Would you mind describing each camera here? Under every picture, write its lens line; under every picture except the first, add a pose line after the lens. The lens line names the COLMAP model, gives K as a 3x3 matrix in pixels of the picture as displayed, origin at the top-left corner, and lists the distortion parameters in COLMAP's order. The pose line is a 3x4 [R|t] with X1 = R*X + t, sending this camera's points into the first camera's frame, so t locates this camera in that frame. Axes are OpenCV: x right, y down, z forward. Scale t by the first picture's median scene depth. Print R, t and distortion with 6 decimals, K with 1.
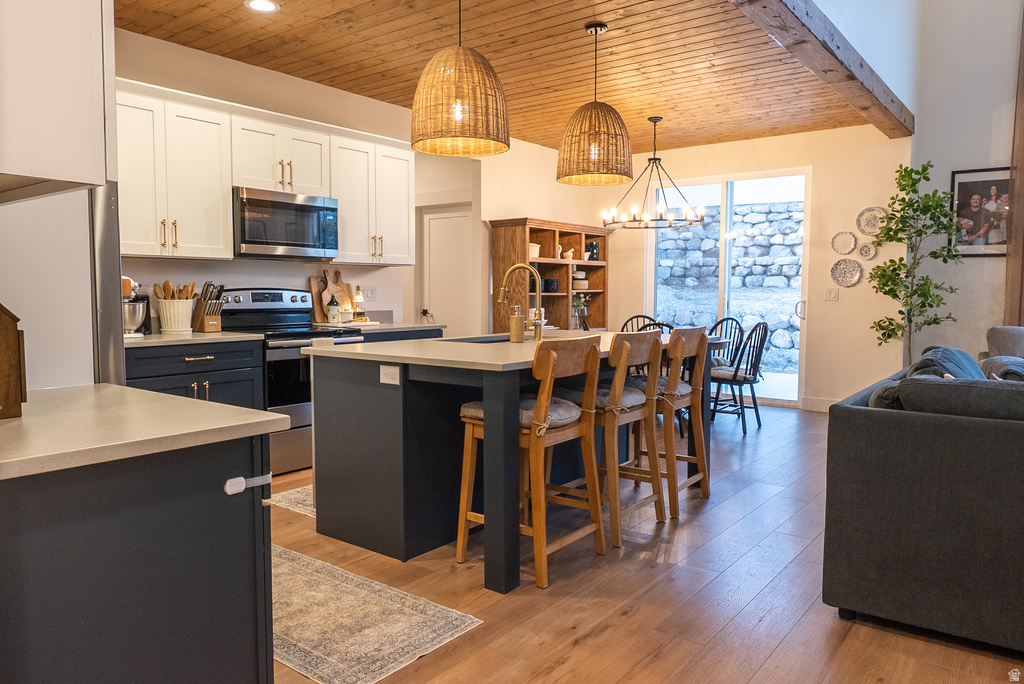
lens RADIAL K [[714.8, 0, 510.7], [0, 714.8, 341.4], [0, 0, 1]] dist [0.001071, 0.001052]
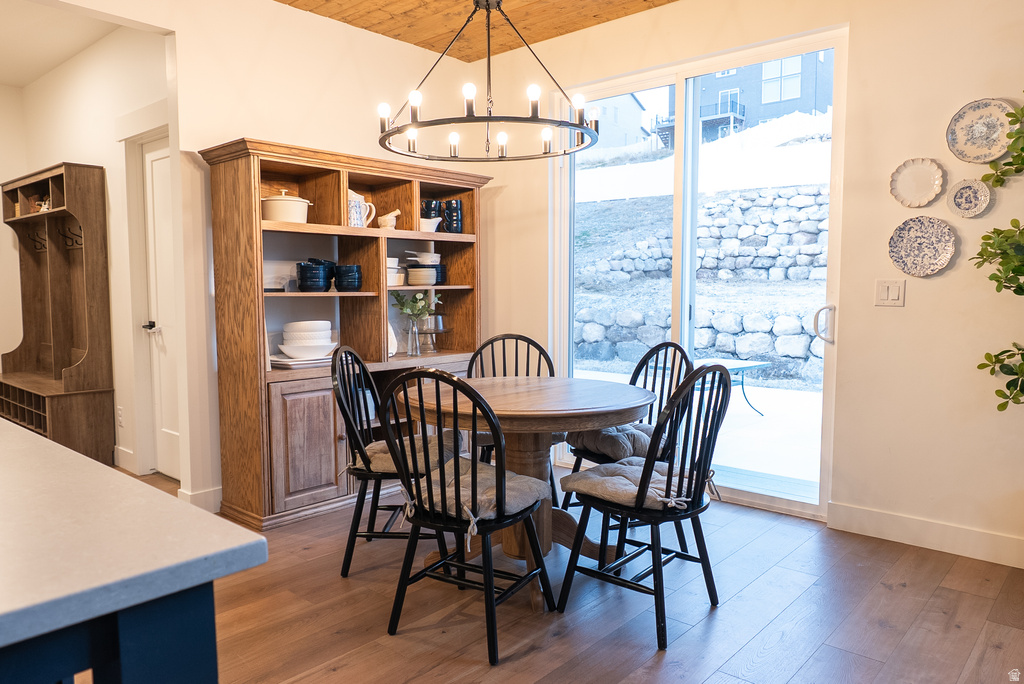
lens RADIAL K [[714.8, 0, 513.9], [0, 714.8, 341.0], [0, 0, 1]] dist [0.001071, 0.001052]
pose [[0.997938, 0.000813, -0.064173, 0.211151], [-0.000355, 0.999974, 0.007147, -0.034340], [0.064177, -0.007109, 0.997913, 0.467864]]
